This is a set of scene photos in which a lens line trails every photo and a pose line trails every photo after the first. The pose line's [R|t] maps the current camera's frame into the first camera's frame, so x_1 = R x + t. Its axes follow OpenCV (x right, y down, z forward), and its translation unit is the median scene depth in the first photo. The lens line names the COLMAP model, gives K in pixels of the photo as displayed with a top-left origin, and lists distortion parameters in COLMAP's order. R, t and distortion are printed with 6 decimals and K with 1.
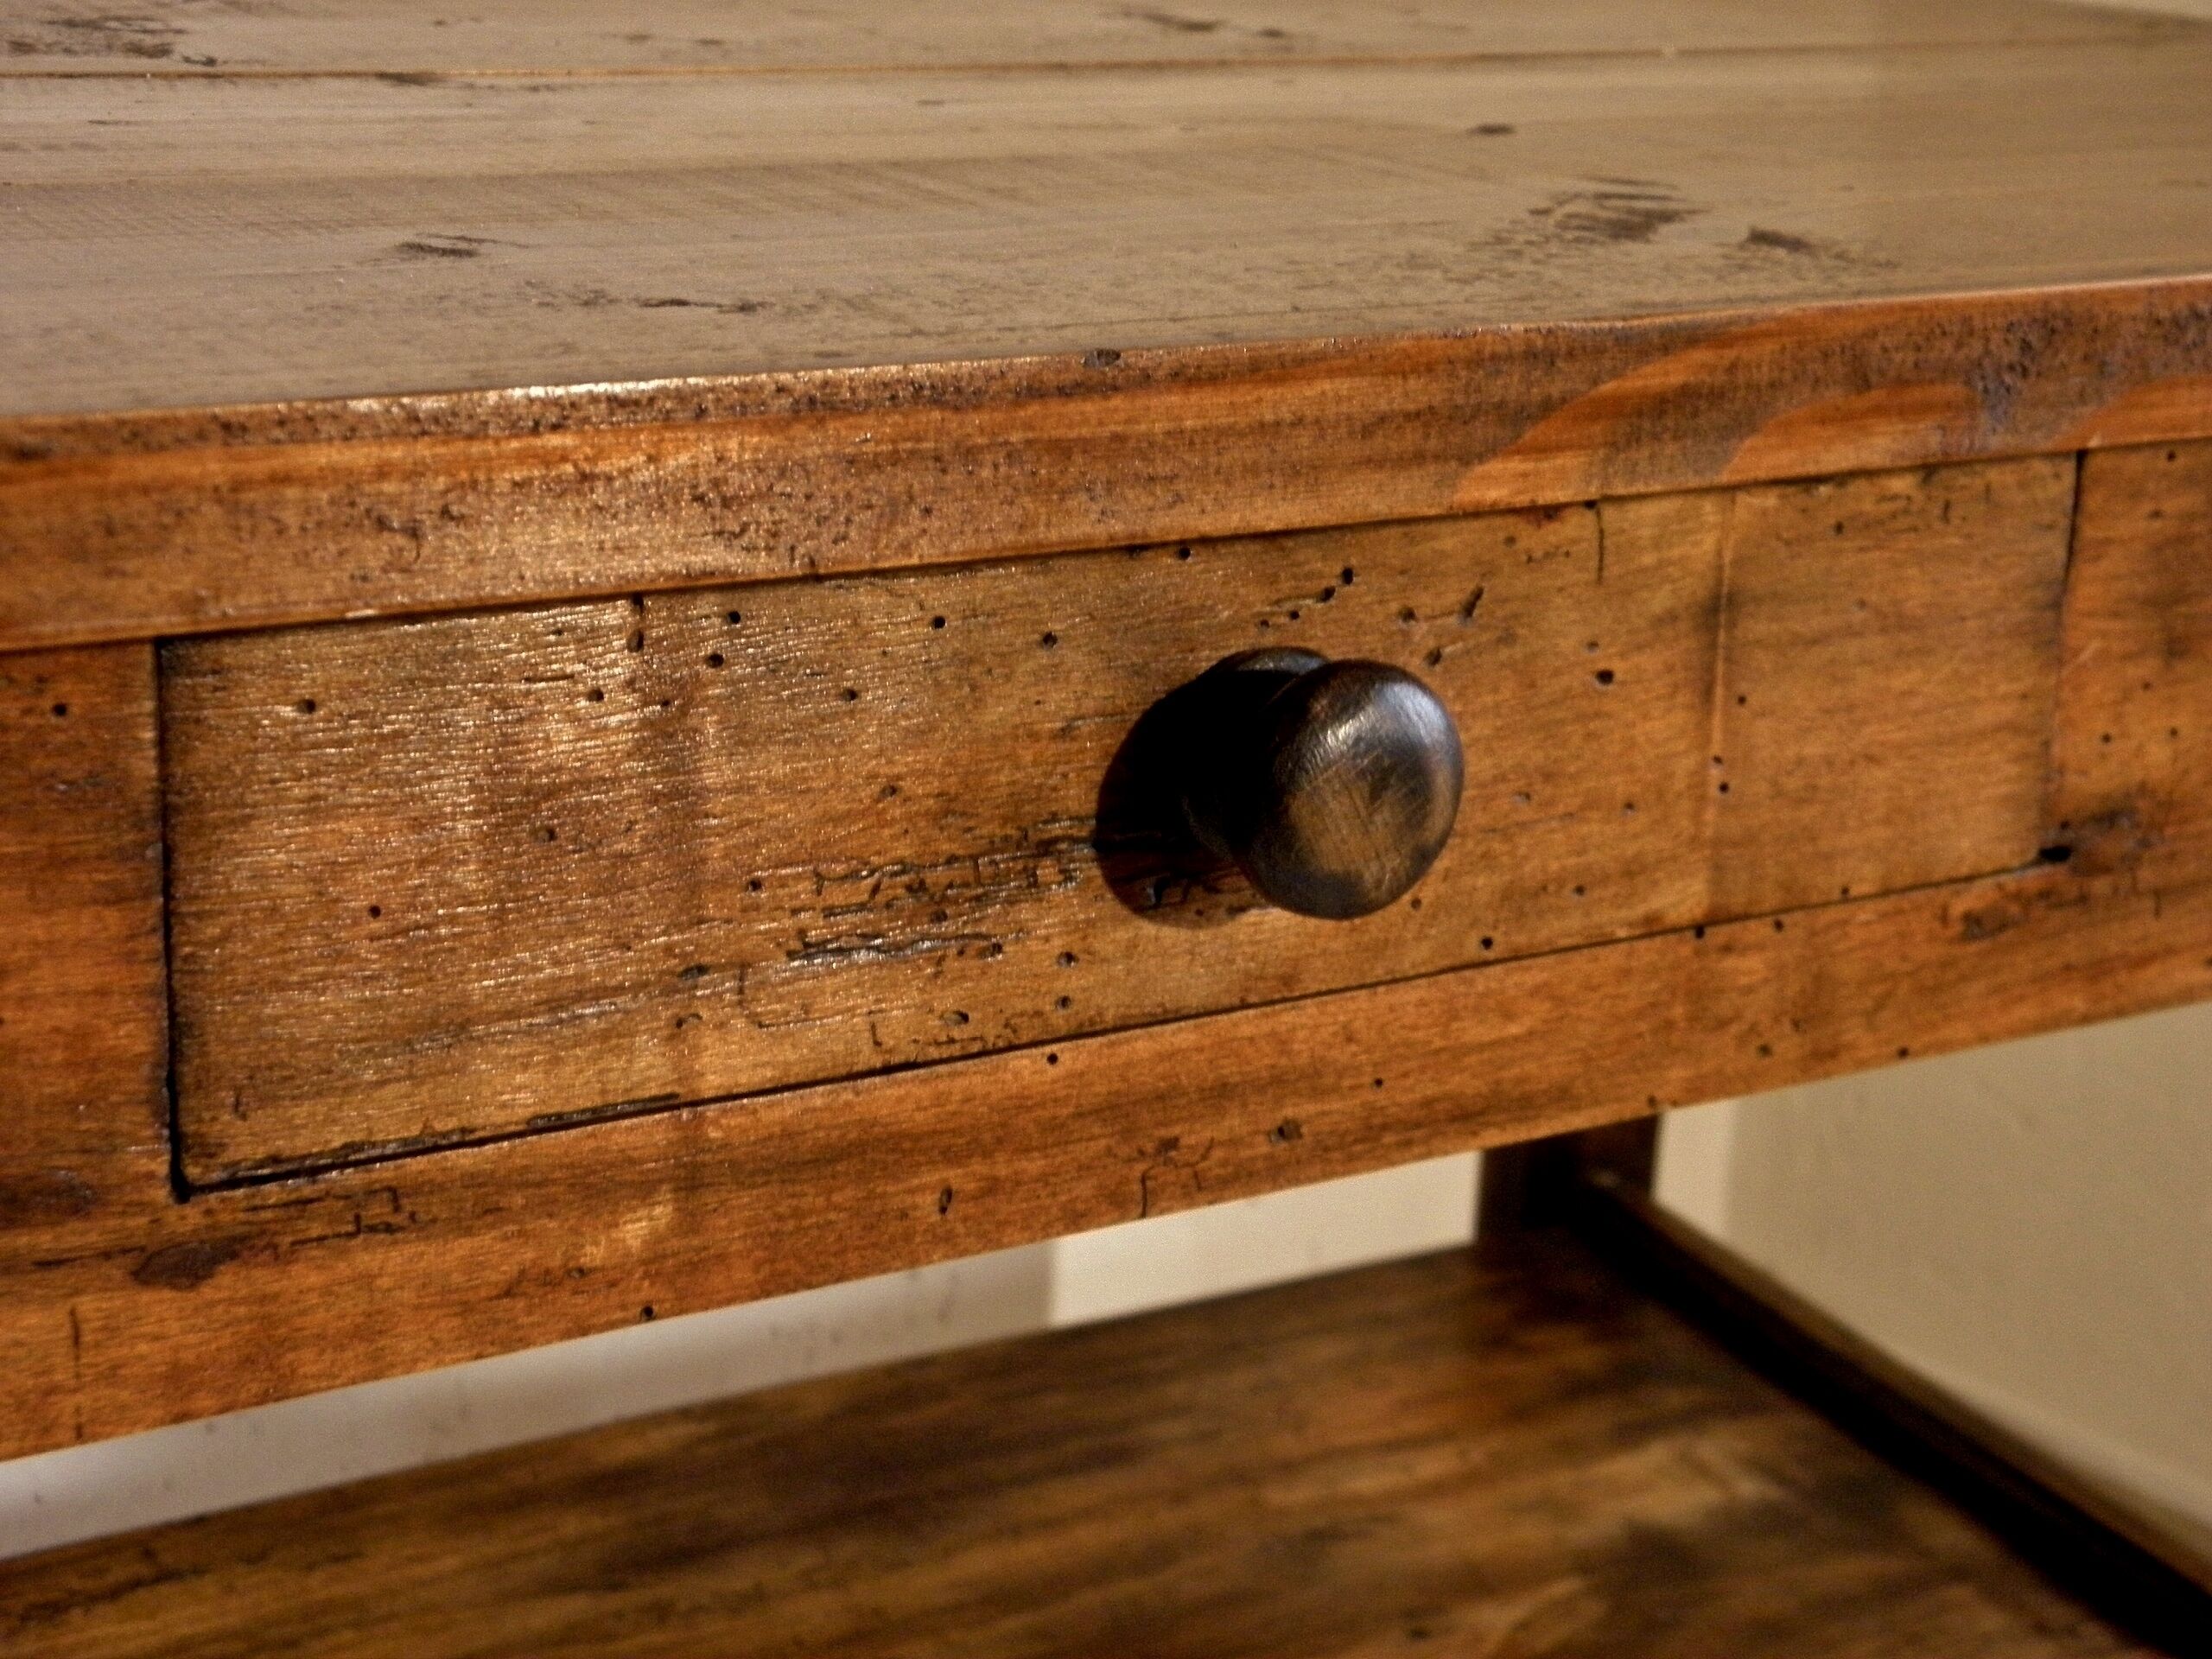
lens RADIAL K [[3396.9, 0, 1073.6], [0, 3396.9, 830.4], [0, 0, 1]] dist [0.099353, 0.031941]
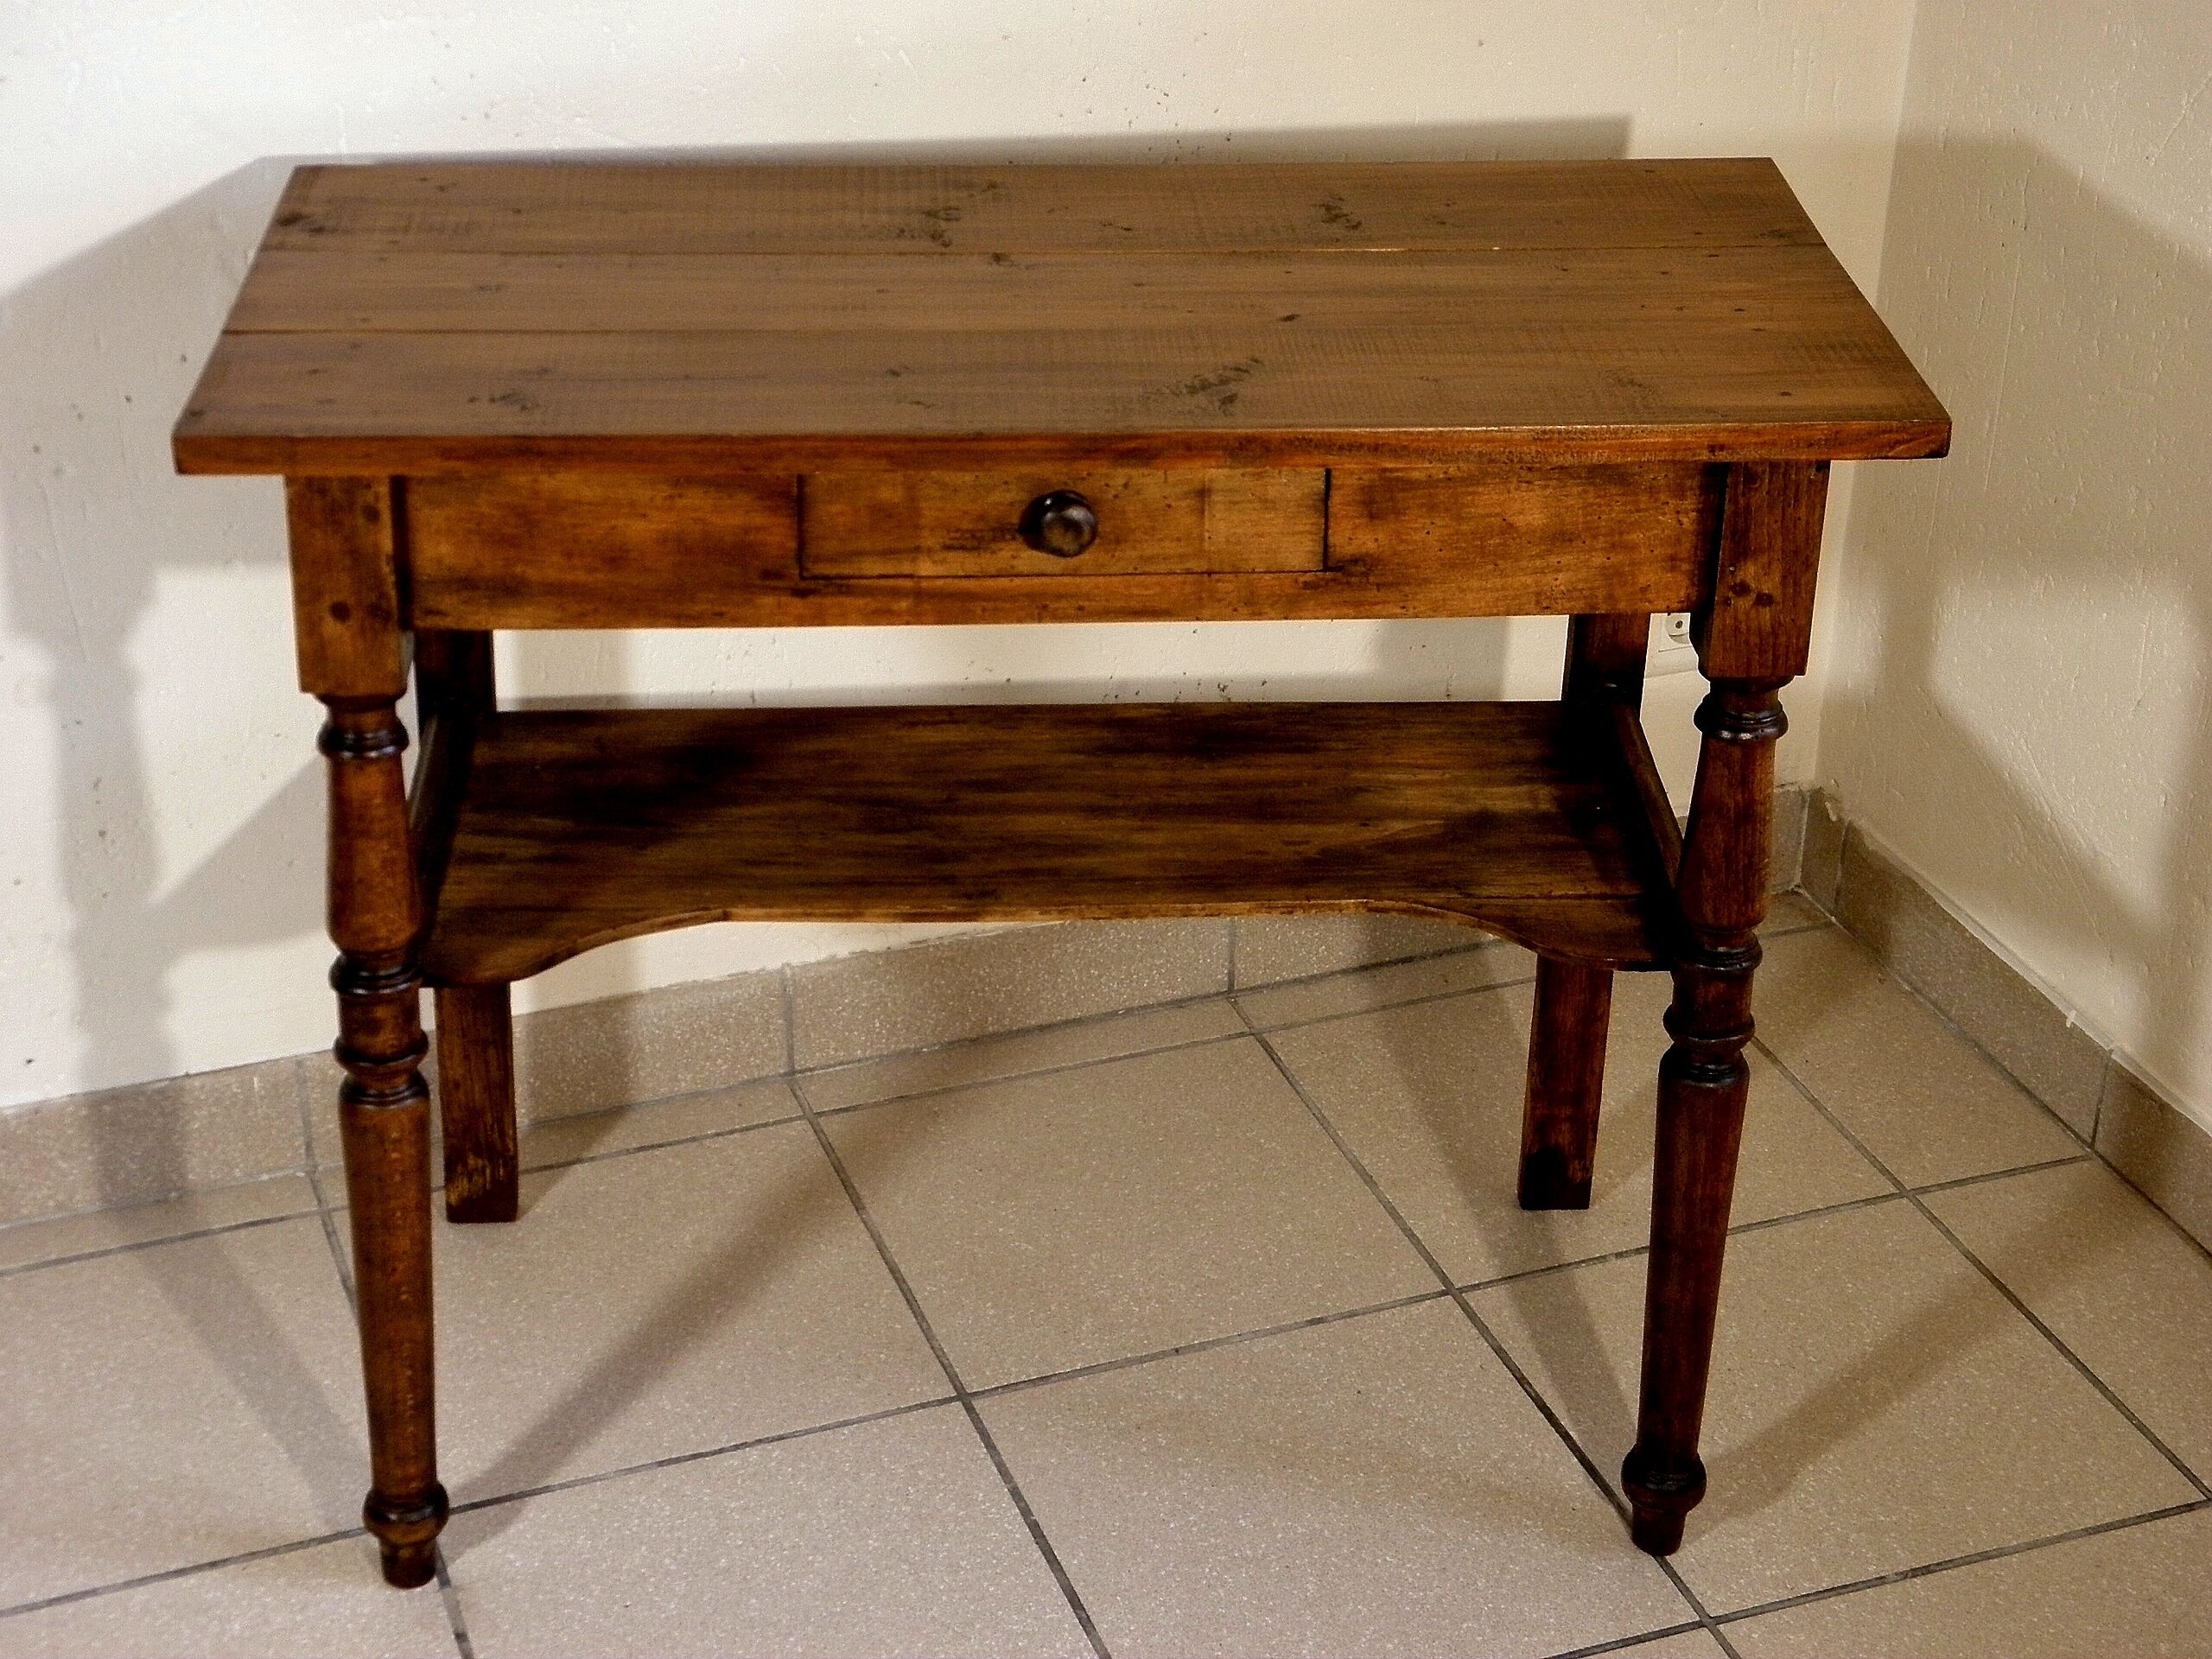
lens RADIAL K [[3628.2, 0, 1106.0], [0, 3628.2, 829.5], [0, 0, 1]] dist [0.103304, 0.237309]
pose [[0.896553, 0.181574, -0.404010, 1.950690], [-0.117817, 0.977016, 0.177647, -0.438850], [0.426981, -0.111671, 0.897339, -2.974040]]
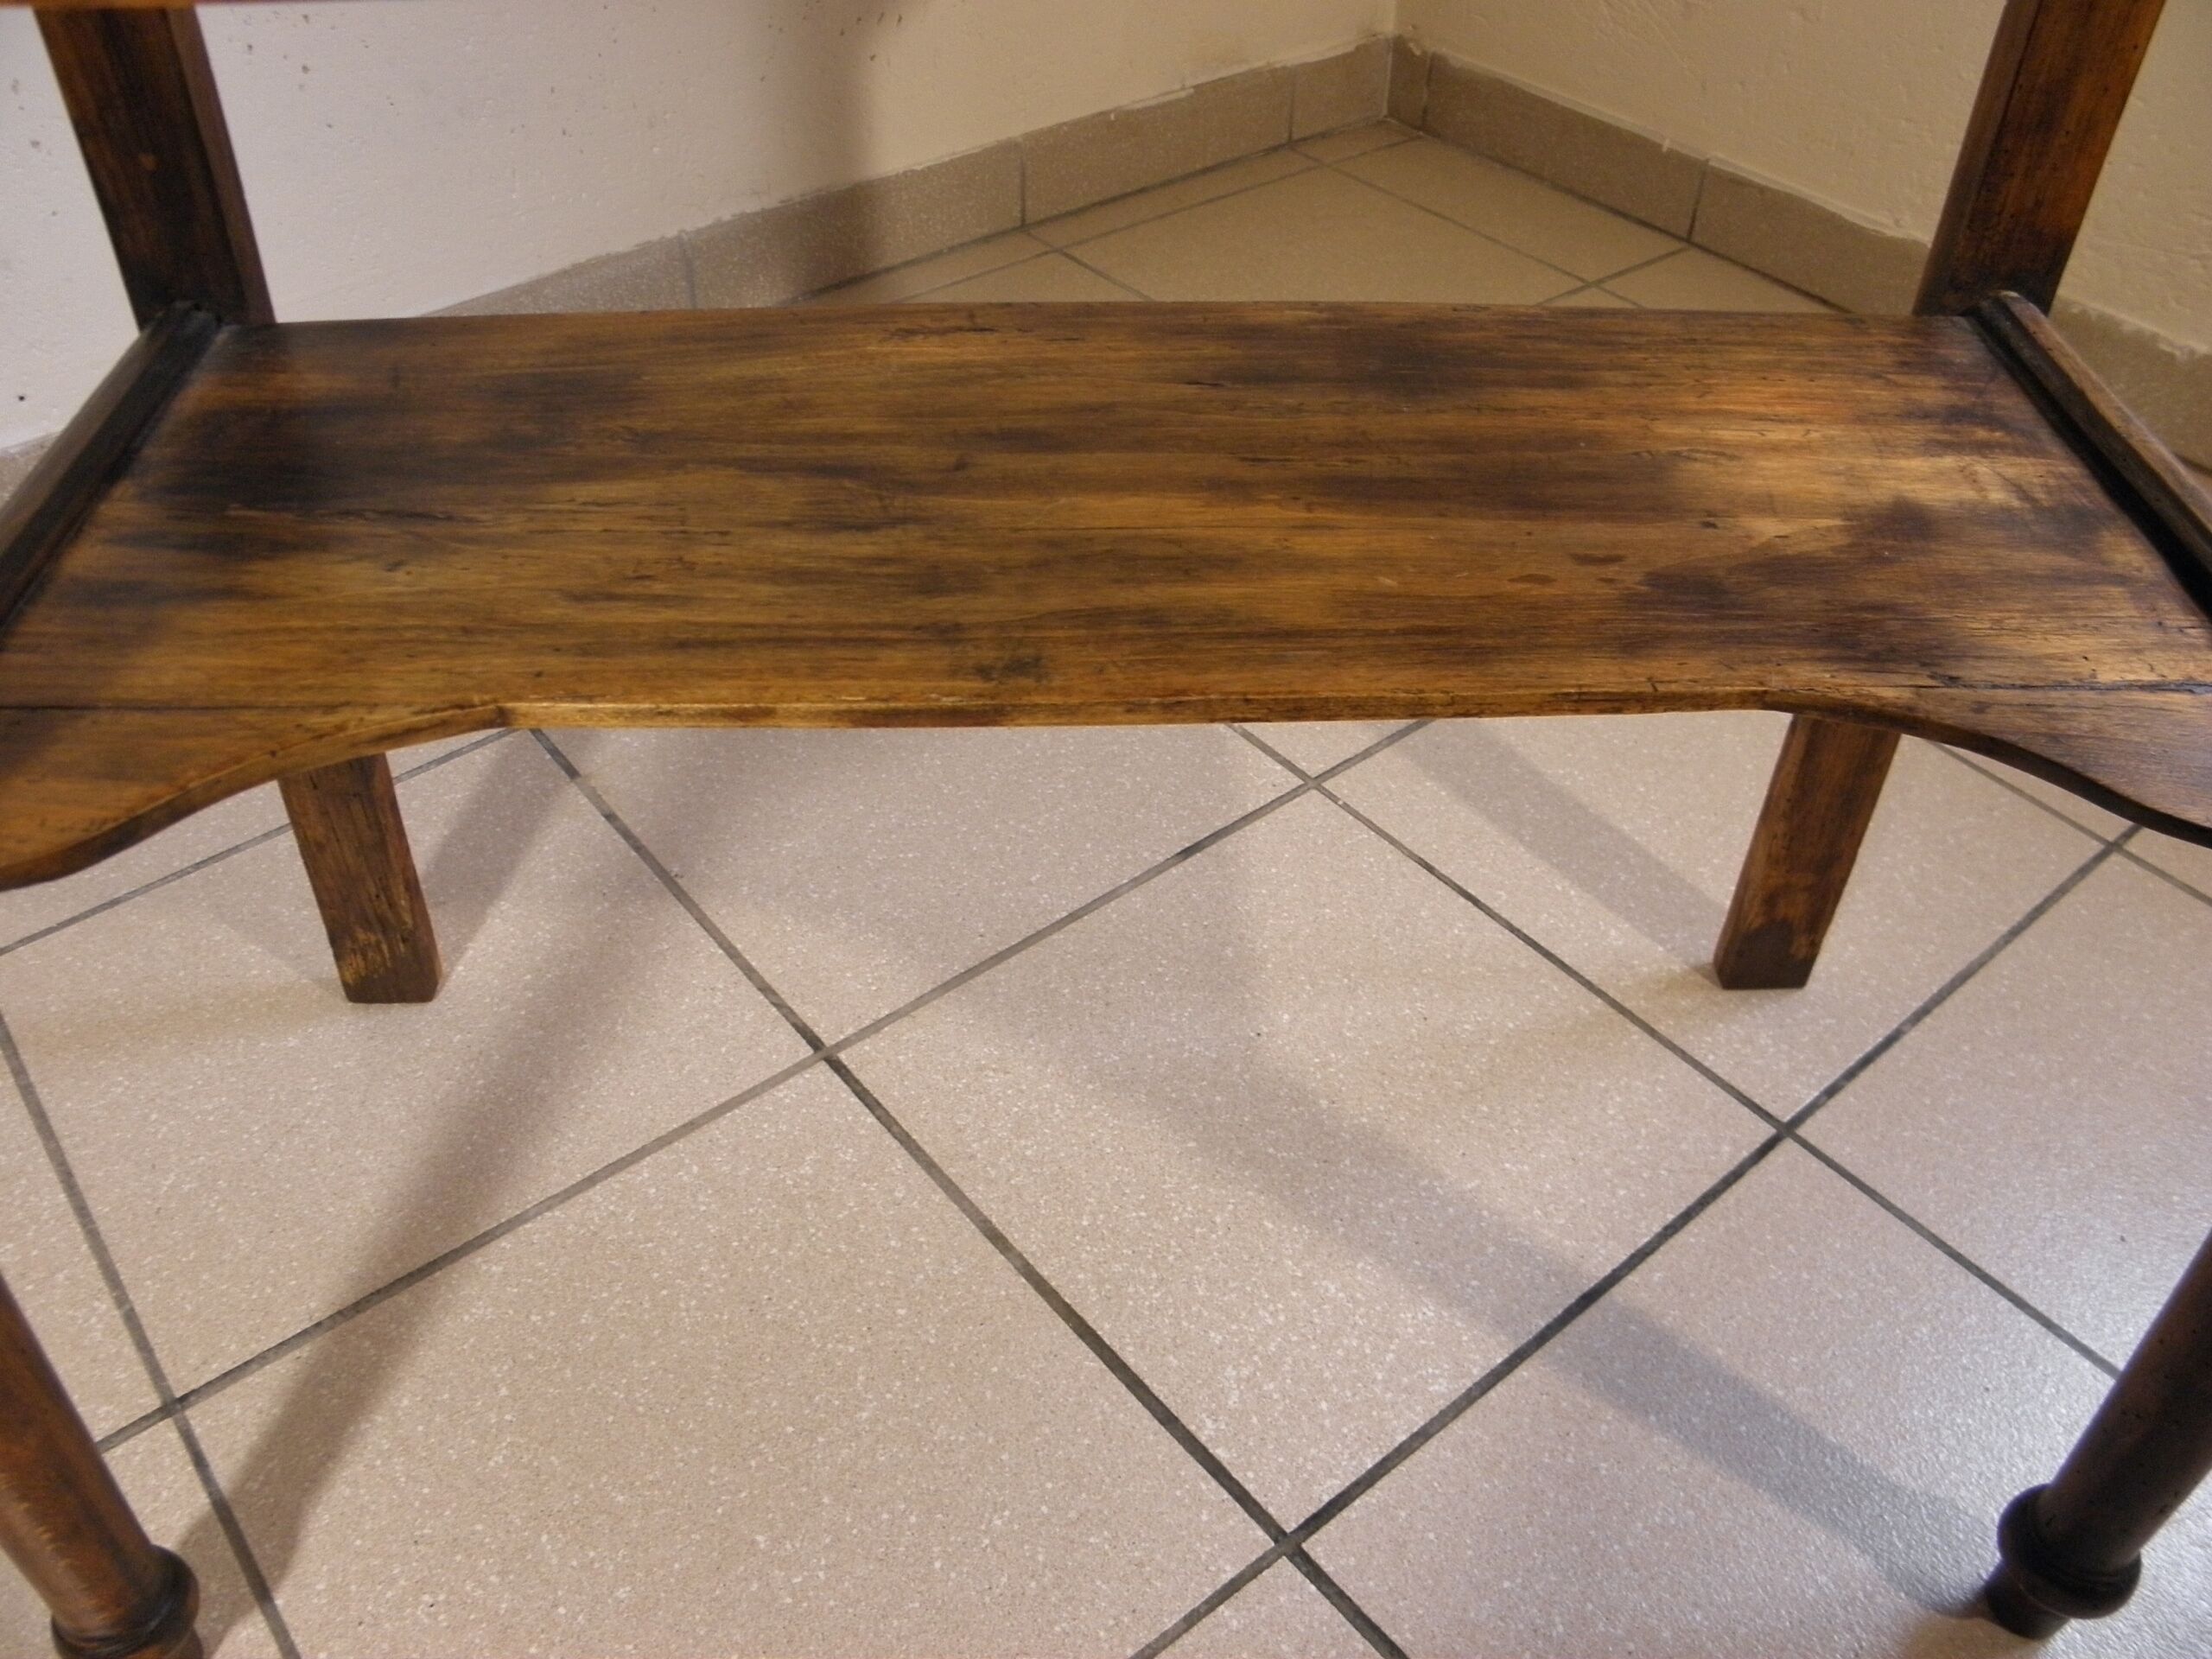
lens RADIAL K [[1849.2, 0, 1089.5], [0, 1849.2, 820.5], [0, 0, 1]] dist [-0.190498, 0.161677]
pose [[0.888931, 0.272482, -0.368179, 0.338660], [-0.120043, 0.914305, 0.386828, 0.152851], [0.442031, -0.299665, 0.845464, 0.346077]]
